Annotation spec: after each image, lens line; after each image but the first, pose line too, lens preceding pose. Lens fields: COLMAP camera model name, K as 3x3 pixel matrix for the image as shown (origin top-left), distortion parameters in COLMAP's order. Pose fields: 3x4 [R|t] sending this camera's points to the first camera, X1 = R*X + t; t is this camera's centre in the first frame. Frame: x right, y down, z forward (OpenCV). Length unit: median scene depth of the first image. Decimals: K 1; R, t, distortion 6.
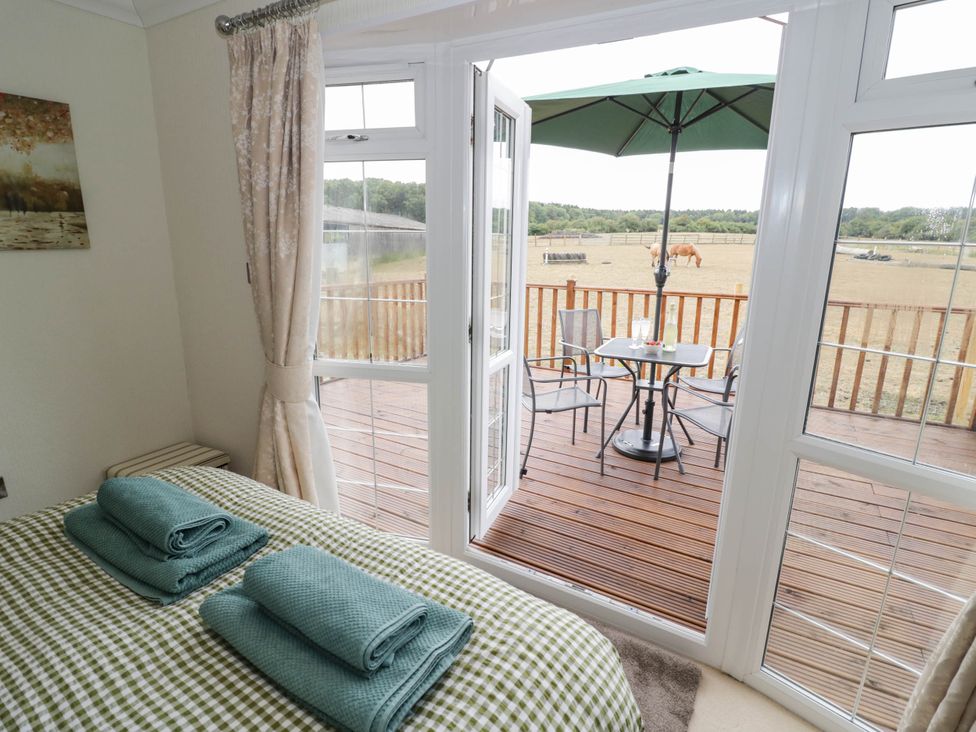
lens RADIAL K [[507.0, 0, 488.5], [0, 507.0, 357.4], [0, 0, 1]] dist [0.002412, -0.015409]
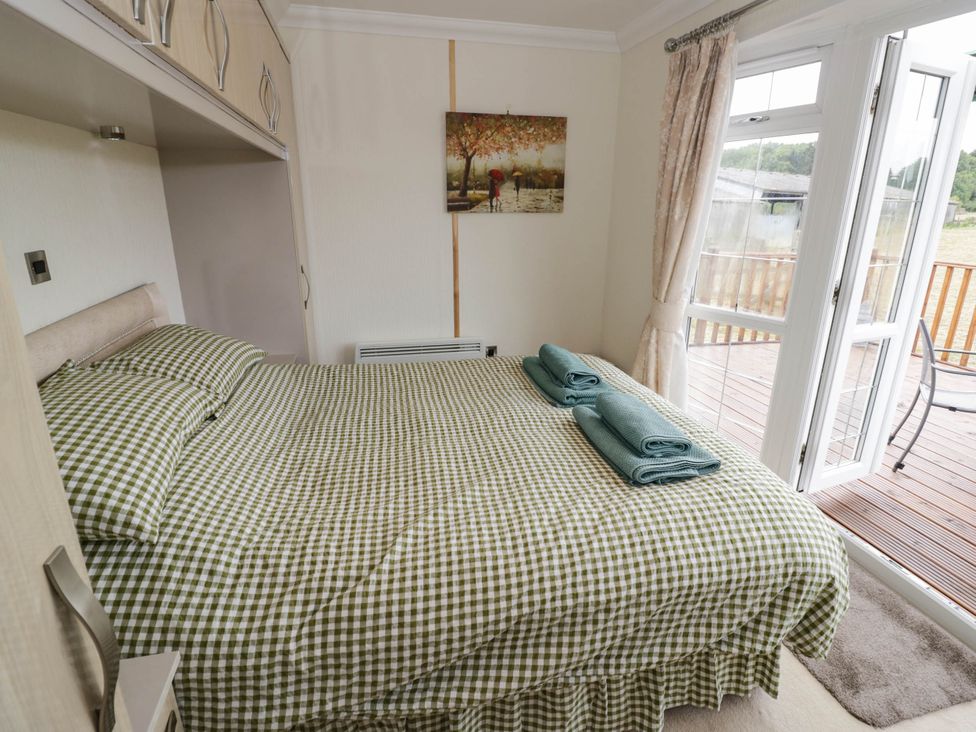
lens RADIAL K [[507.0, 0, 488.5], [0, 507.0, 357.4], [0, 0, 1]] dist [0.002412, -0.015409]
pose [[0.693921, 0.199664, -0.691815, 0.247130], [-0.163380, 0.979386, 0.118782, 0.081882], [0.701270, 0.030603, 0.712238, -0.288884]]
